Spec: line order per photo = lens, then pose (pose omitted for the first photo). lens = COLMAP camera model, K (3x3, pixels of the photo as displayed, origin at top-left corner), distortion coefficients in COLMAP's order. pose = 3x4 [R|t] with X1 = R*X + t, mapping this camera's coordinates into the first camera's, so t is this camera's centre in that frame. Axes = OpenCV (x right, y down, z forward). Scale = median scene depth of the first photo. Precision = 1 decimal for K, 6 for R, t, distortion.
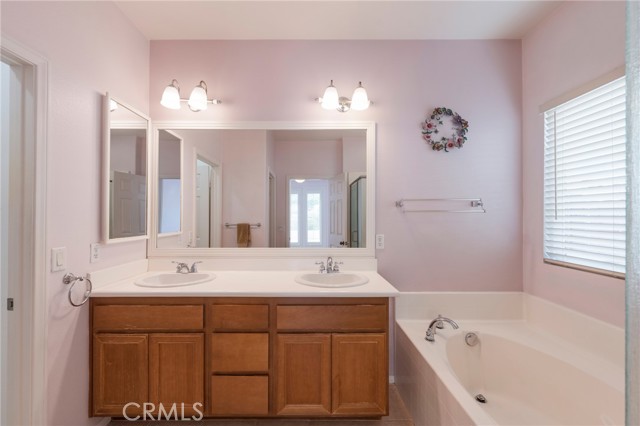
lens RADIAL K [[258.3, 0, 322.7], [0, 258.3, 213.4], [0, 0, 1]] dist [0.000903, -0.001519]
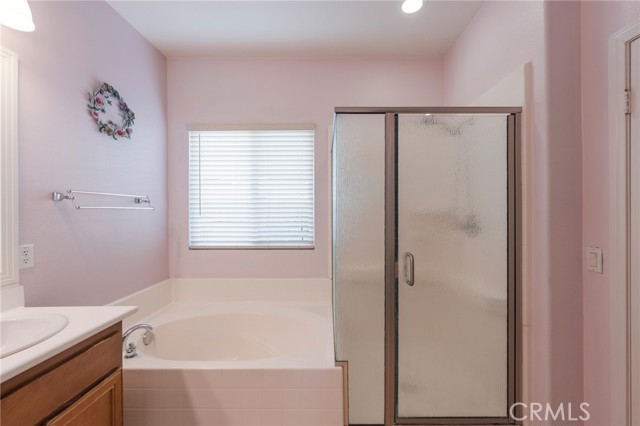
lens RADIAL K [[258.3, 0, 324.0], [0, 258.3, 212.1], [0, 0, 1]] dist [0.000903, -0.001519]
pose [[0.039513, -0.003124, 0.999214, -0.360143], [0.001416, 0.999994, 0.003070, 0.003639], [-0.999218, 0.001294, 0.039518, 0.272021]]
